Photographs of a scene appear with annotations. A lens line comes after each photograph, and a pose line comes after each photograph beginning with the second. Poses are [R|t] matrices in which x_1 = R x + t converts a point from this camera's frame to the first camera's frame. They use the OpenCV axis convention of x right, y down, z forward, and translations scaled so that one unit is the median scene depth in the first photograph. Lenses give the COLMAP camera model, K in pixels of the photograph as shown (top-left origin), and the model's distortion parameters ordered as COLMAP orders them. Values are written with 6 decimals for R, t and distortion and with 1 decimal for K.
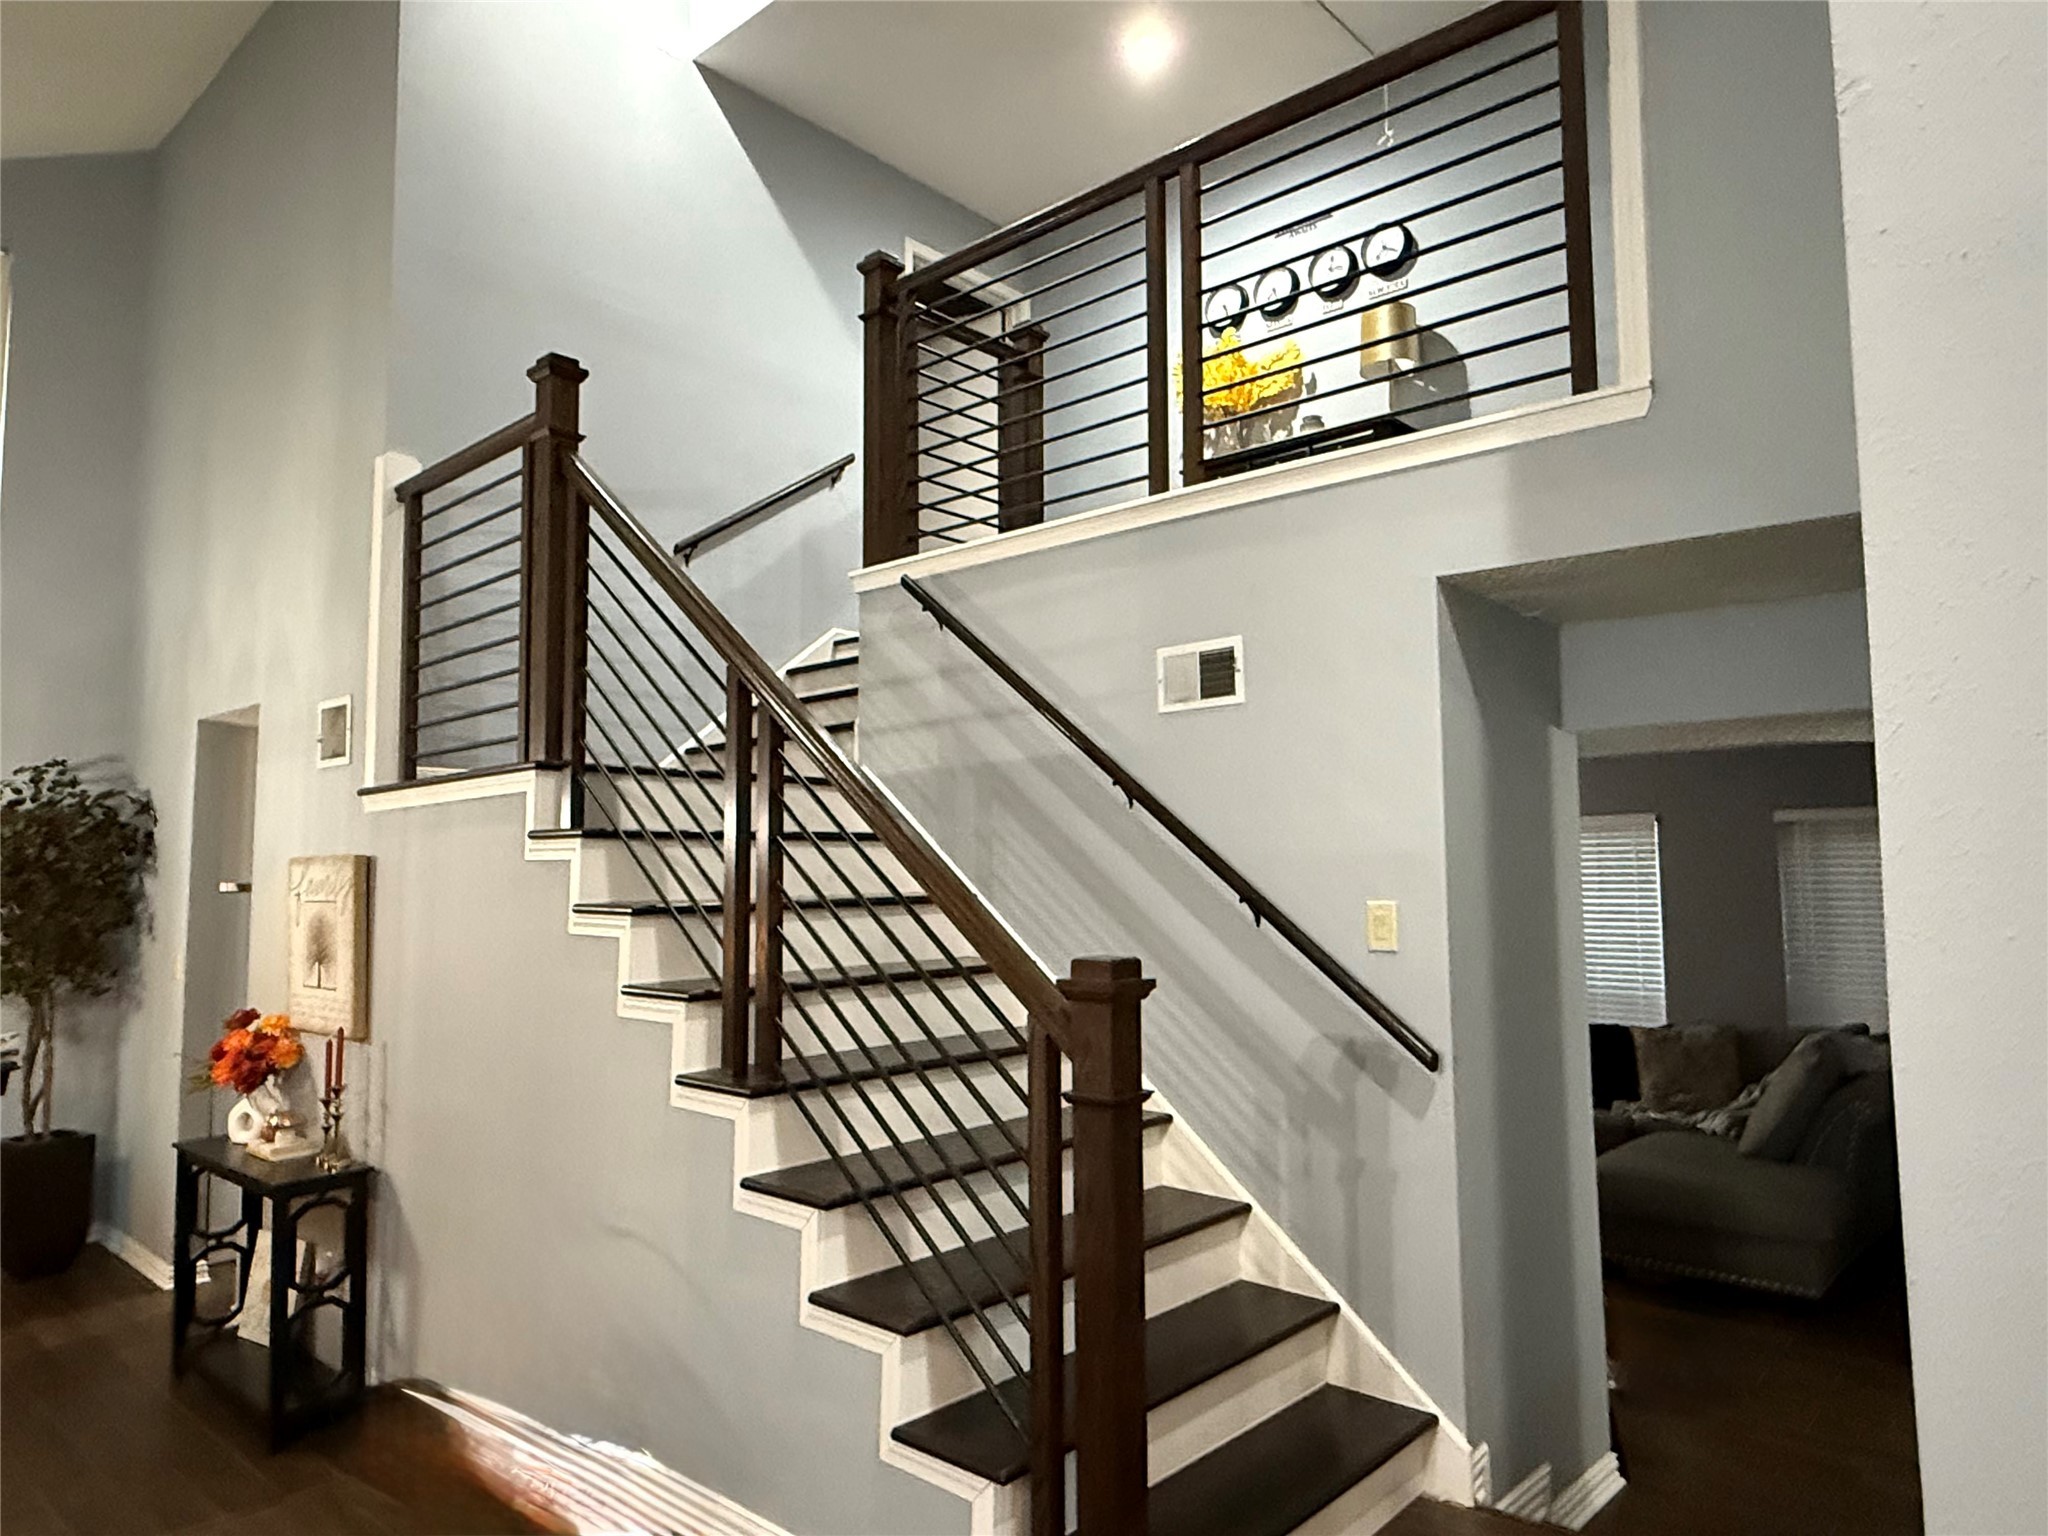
lens RADIAL K [[1318.7, 0, 1024.0], [0, 1318.7, 768.0], [0, 0, 1]] dist [0.004366, 0.000432]
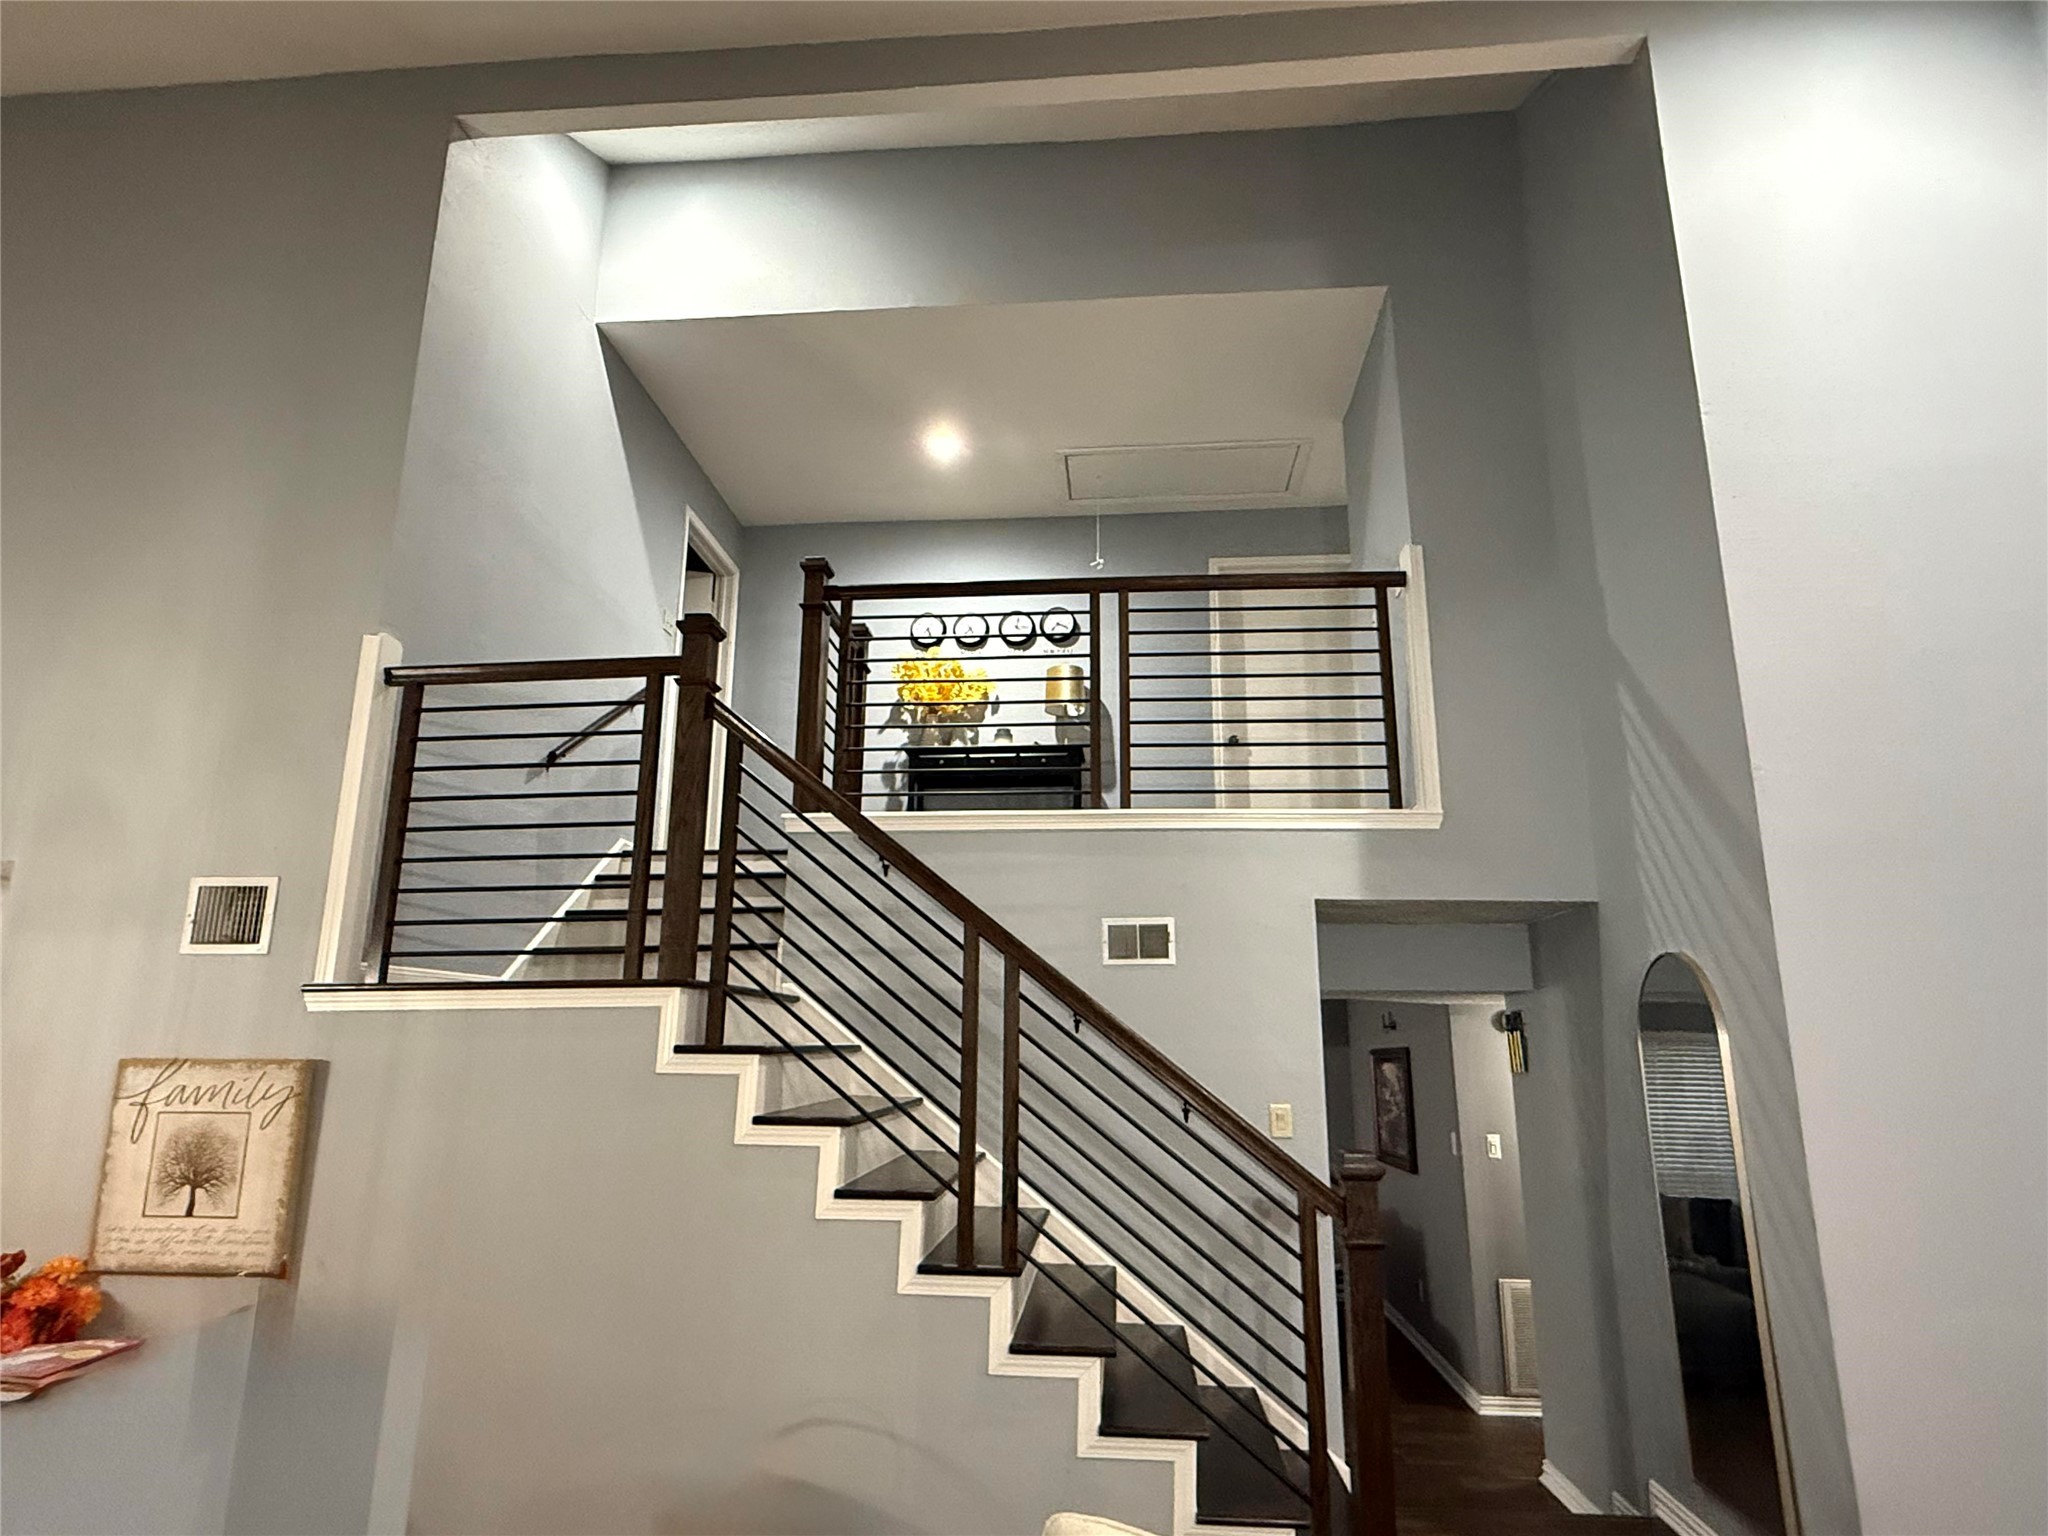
lens RADIAL K [[1182.2, 0, 1024.0], [0, 1182.2, 768.0], [0, 0, 1]] dist [0.002878, 0.000417]
pose [[0.794942, 0.153621, 0.586914, -0.657114], [-0.062030, 0.982921, -0.173258, -0.022365], [-0.603506, 0.101324, 0.790894, 0.036238]]
